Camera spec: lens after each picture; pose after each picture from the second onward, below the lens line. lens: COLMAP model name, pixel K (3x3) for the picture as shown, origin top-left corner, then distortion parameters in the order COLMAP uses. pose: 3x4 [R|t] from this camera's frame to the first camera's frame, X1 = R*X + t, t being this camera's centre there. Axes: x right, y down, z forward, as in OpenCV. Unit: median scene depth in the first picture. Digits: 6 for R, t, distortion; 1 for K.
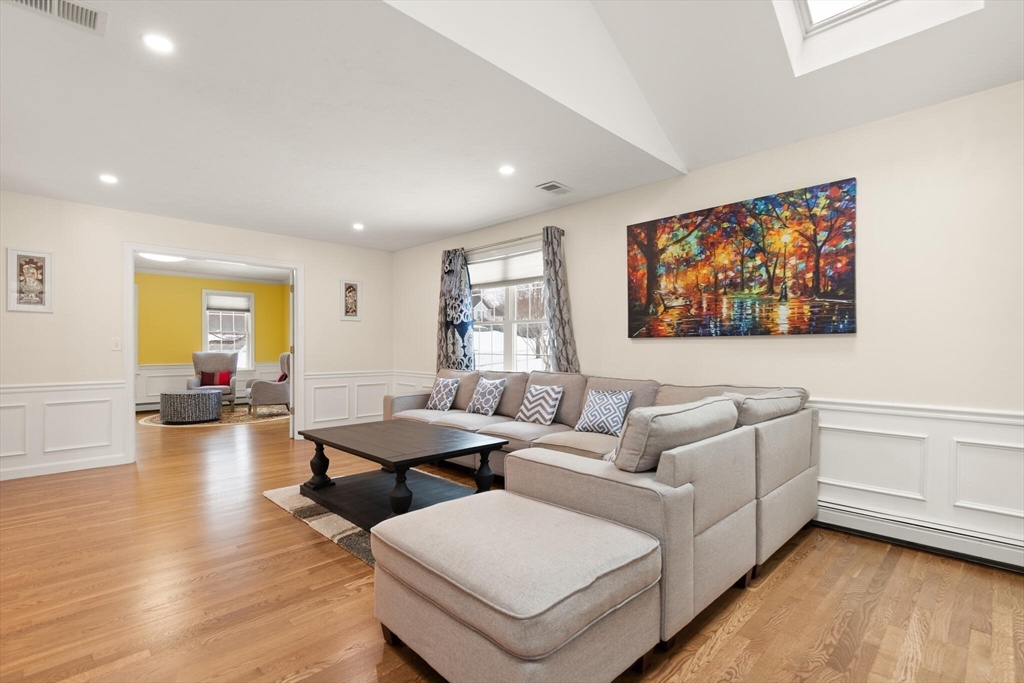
lens RADIAL K [[470.2, 0, 507.3], [0, 470.2, 352.0], [0, 0, 1]] dist [0.004893, 0.000337]
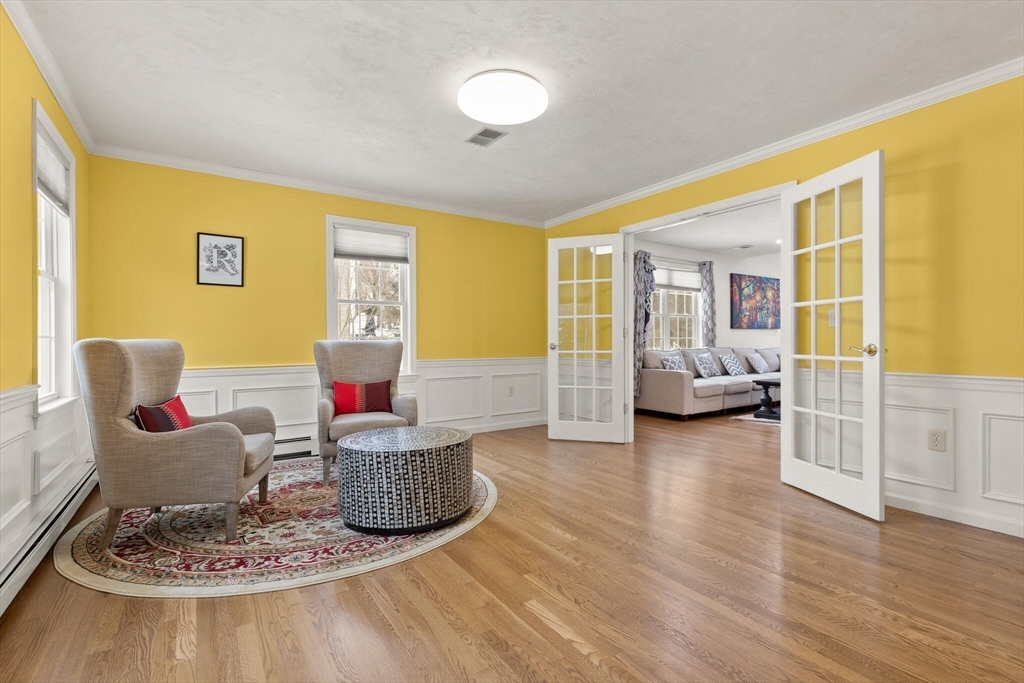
lens RADIAL K [[470.2, 0, 508.9], [0, 470.2, 341.0], [0, 0, 1]] dist [0.004893, 0.000337]
pose [[0.196935, -0.004141, 0.980408, -2.114612], [0.011716, 0.999930, 0.001870, 0.008943], [-0.980347, 0.011118, 0.196970, 1.708527]]
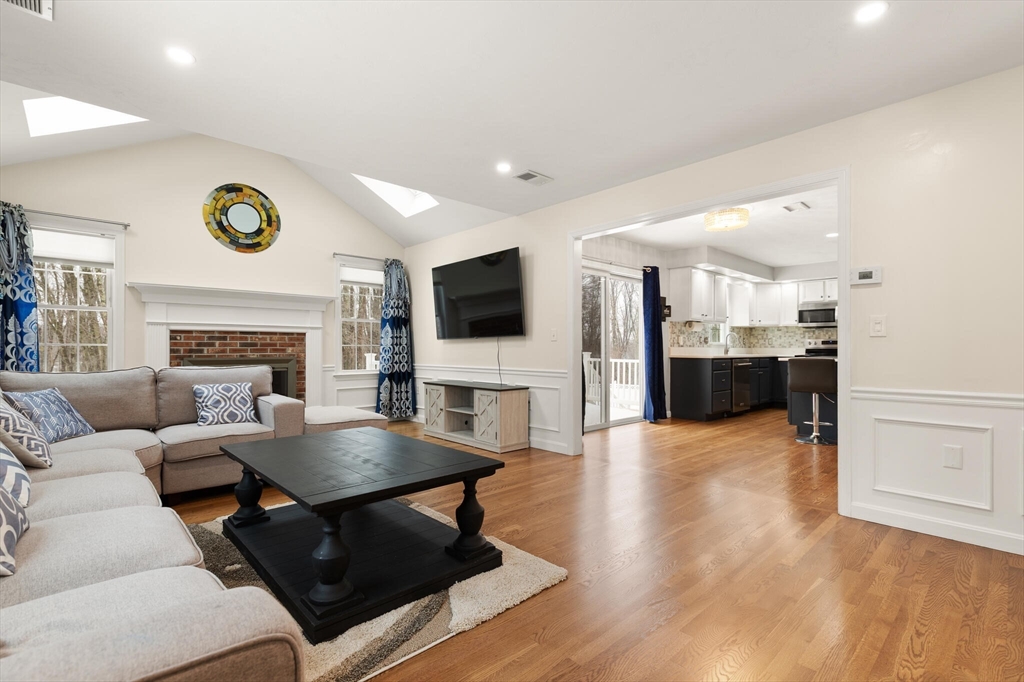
lens RADIAL K [[470.2, 0, 510.0], [0, 470.2, 345.6], [0, 0, 1]] dist [0.004893, 0.000337]
pose [[-0.999710, -0.000829, 0.024081, -0.470158], [-0.000799, 0.999999, 0.001217, 0.011997], [-0.024082, 0.001198, -0.999709, 1.625296]]
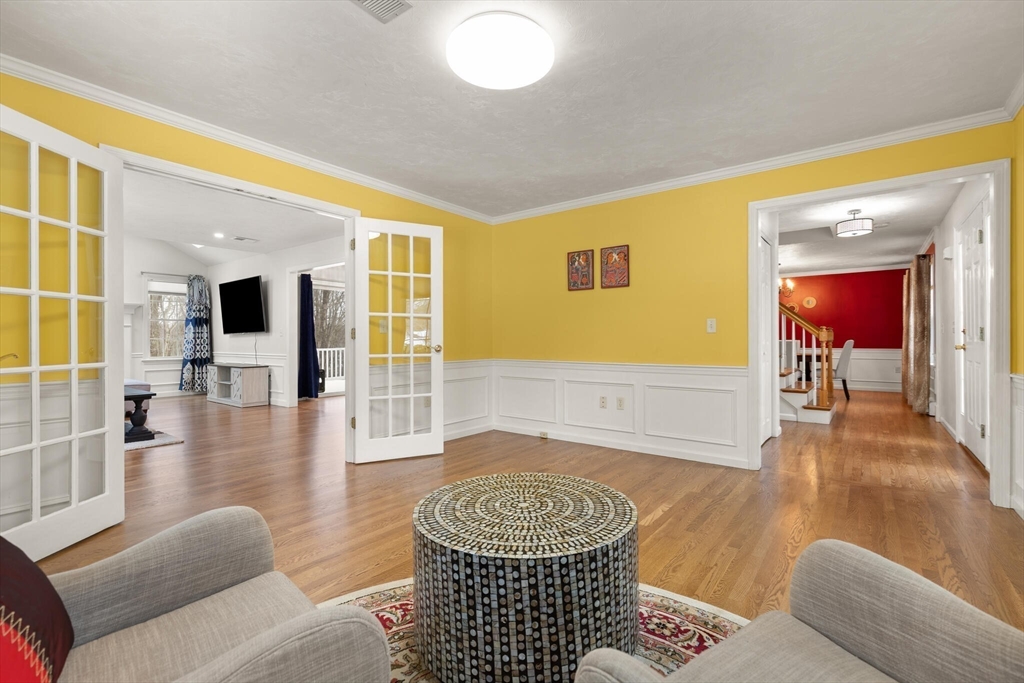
lens RADIAL K [[470.2, 0, 512.5], [0, 470.2, 341.0], [0, 0, 1]] dist [0.004893, 0.000337]
pose [[-0.990206, -0.001233, -0.139612, -1.282315], [-0.002486, 0.999958, 0.008802, 0.000081], [0.139595, 0.009063, -0.990167, 2.509786]]
